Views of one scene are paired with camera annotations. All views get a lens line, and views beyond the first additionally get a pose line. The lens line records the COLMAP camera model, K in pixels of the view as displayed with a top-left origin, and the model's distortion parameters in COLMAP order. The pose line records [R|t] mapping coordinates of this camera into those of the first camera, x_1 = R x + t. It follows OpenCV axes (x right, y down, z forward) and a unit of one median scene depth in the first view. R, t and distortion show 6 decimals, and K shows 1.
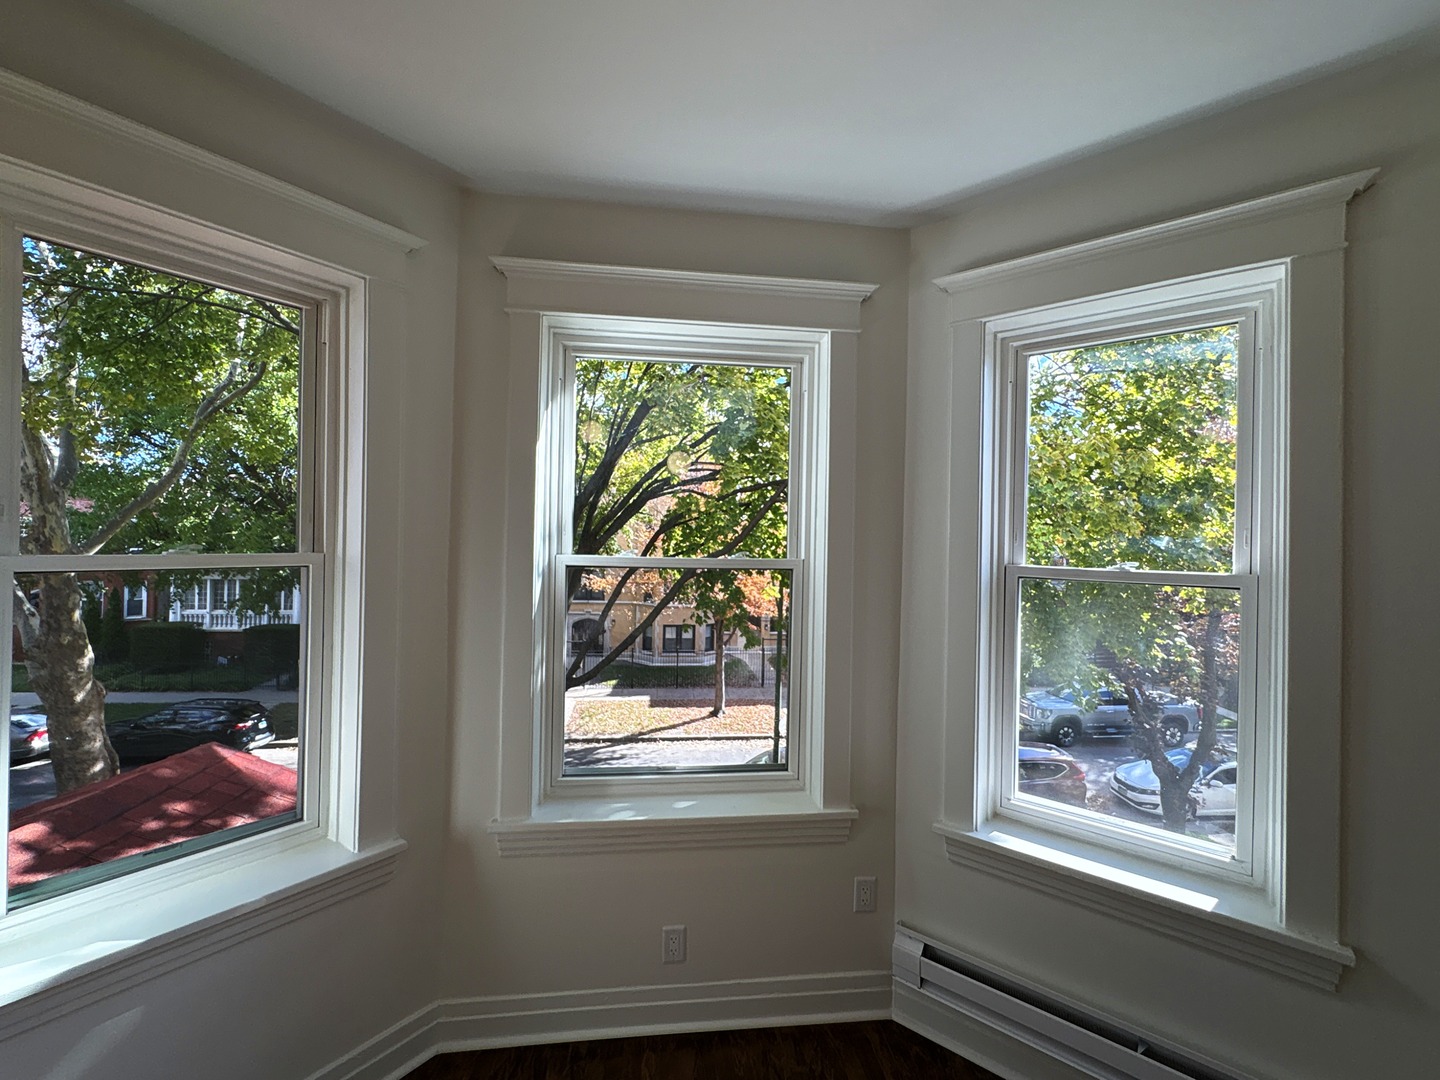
lens RADIAL K [[608.8, 0, 715.6], [0, 608.8, 540.1], [0, 0, 1]] dist [-0.003403, -0.000523]
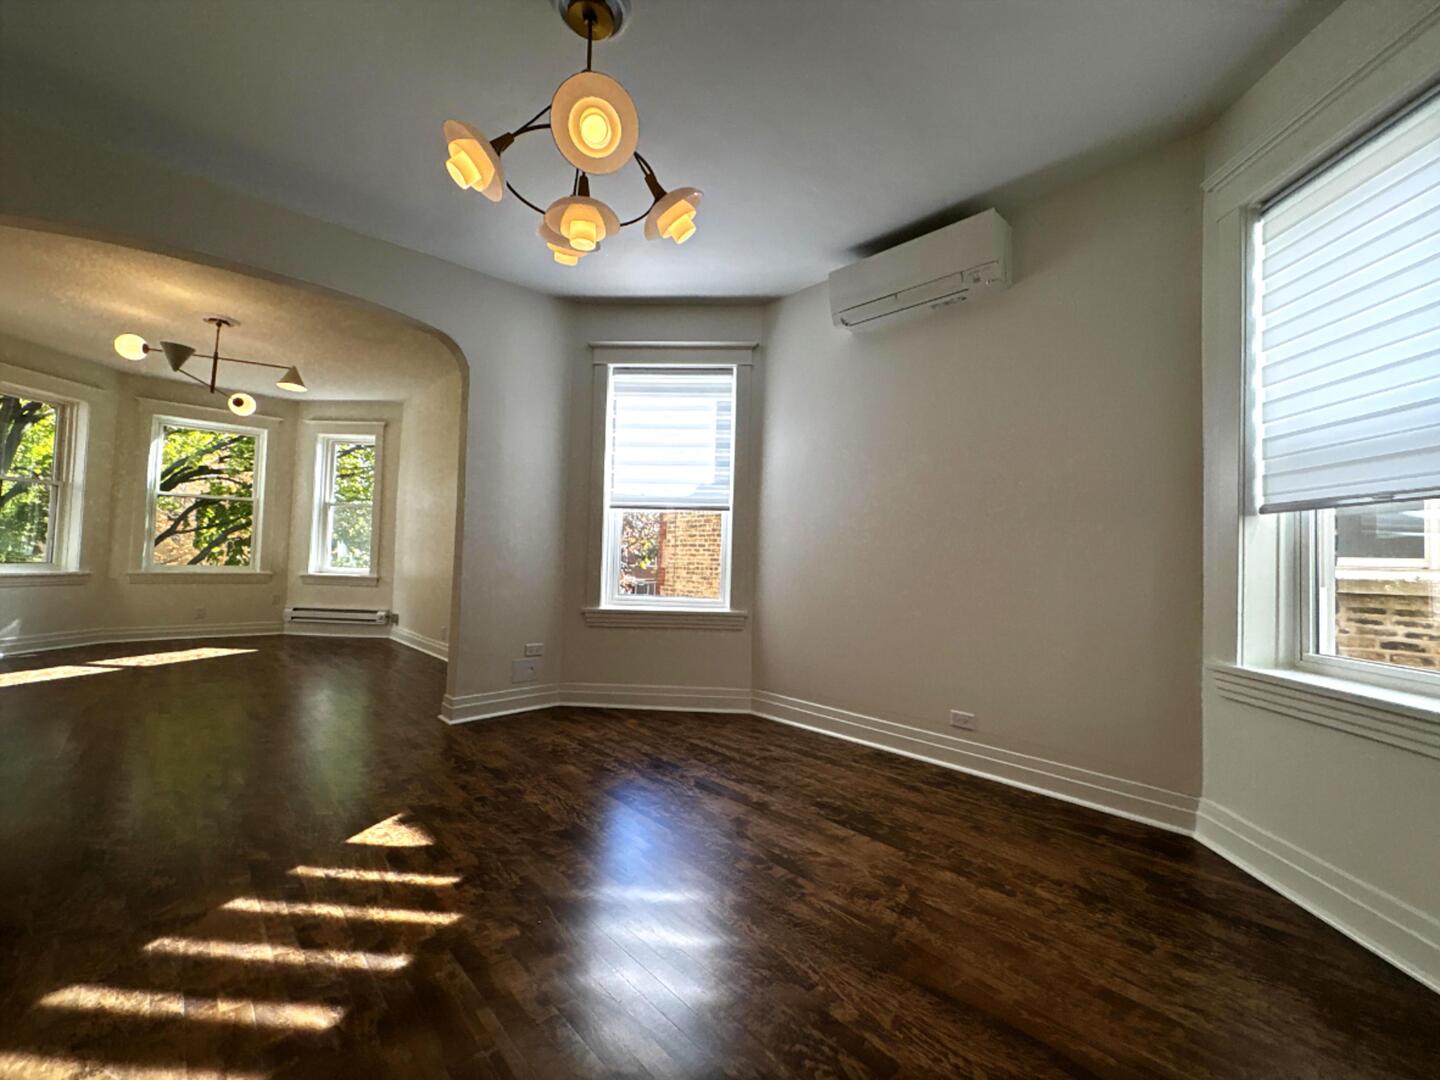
lens RADIAL K [[608.8, 0, 726.4], [0, 608.8, 541.0], [0, 0, 1]] dist [-0.003403, -0.000523]
pose [[0.802985, 0.026989, 0.595388, 0.243447], [-0.017068, 0.999606, -0.022293, 0.303223], [-0.595754, 0.007739, 0.803129, -3.197754]]
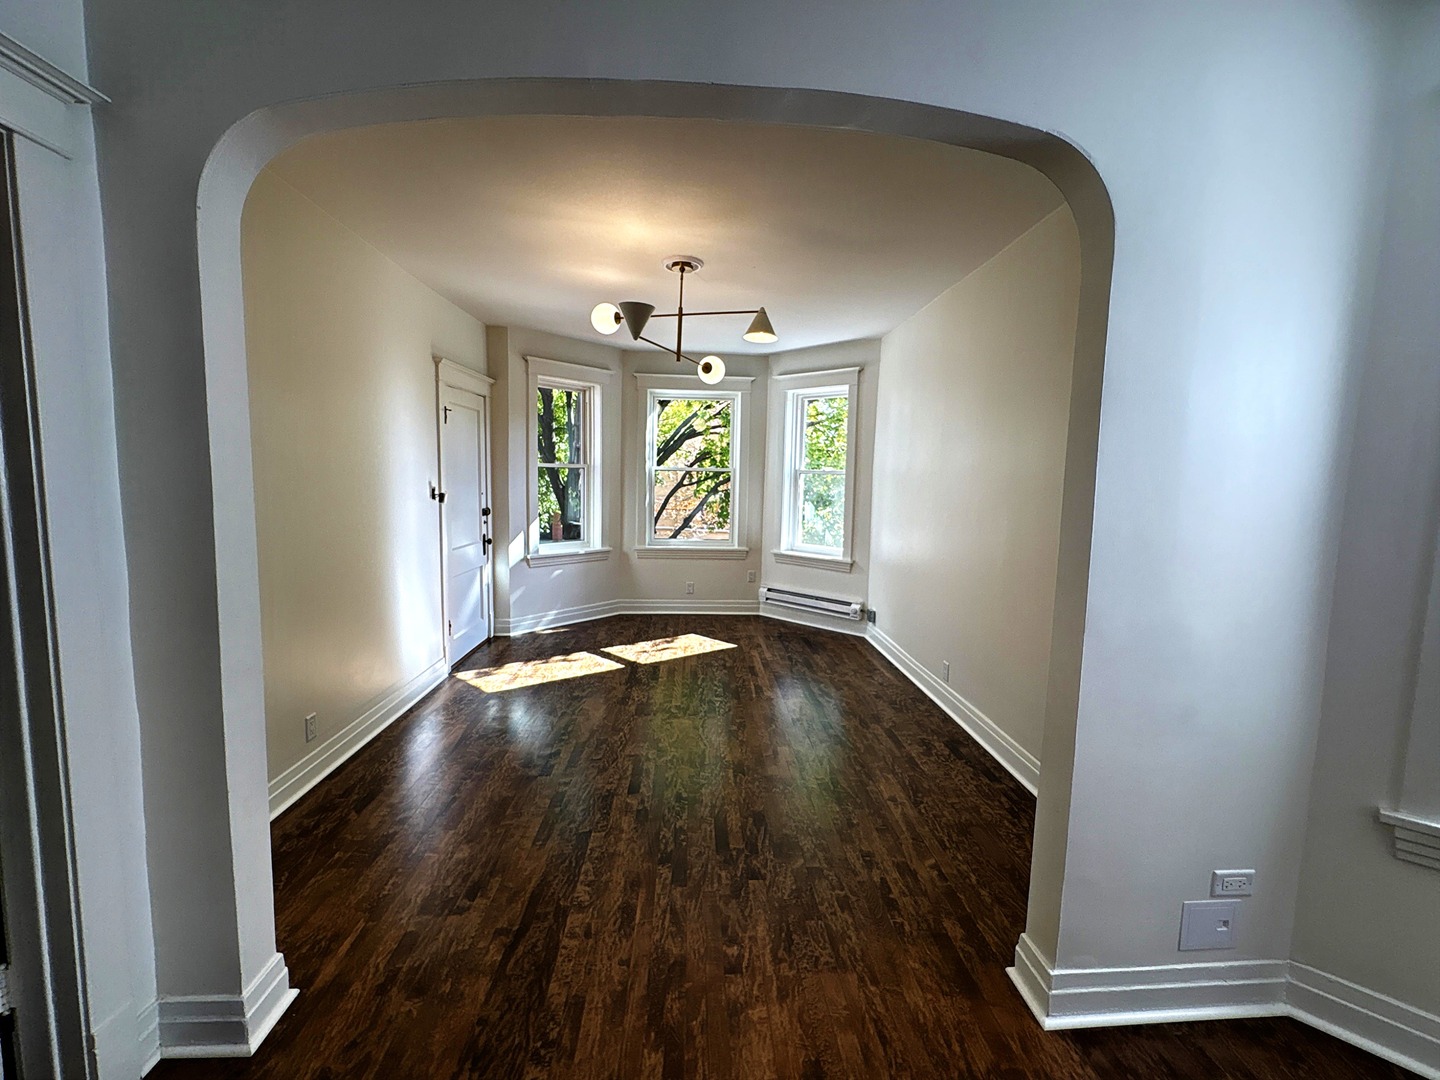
lens RADIAL K [[608.8, 0, 719.8], [0, 608.8, 540.8], [0, 0, 1]] dist [-0.003403, -0.000523]
pose [[0.998248, 0.008447, -0.058557, 0.268116], [-0.002255, 0.994469, 0.105010, 0.078247], [0.059120, -0.104694, 0.992746, -2.101307]]
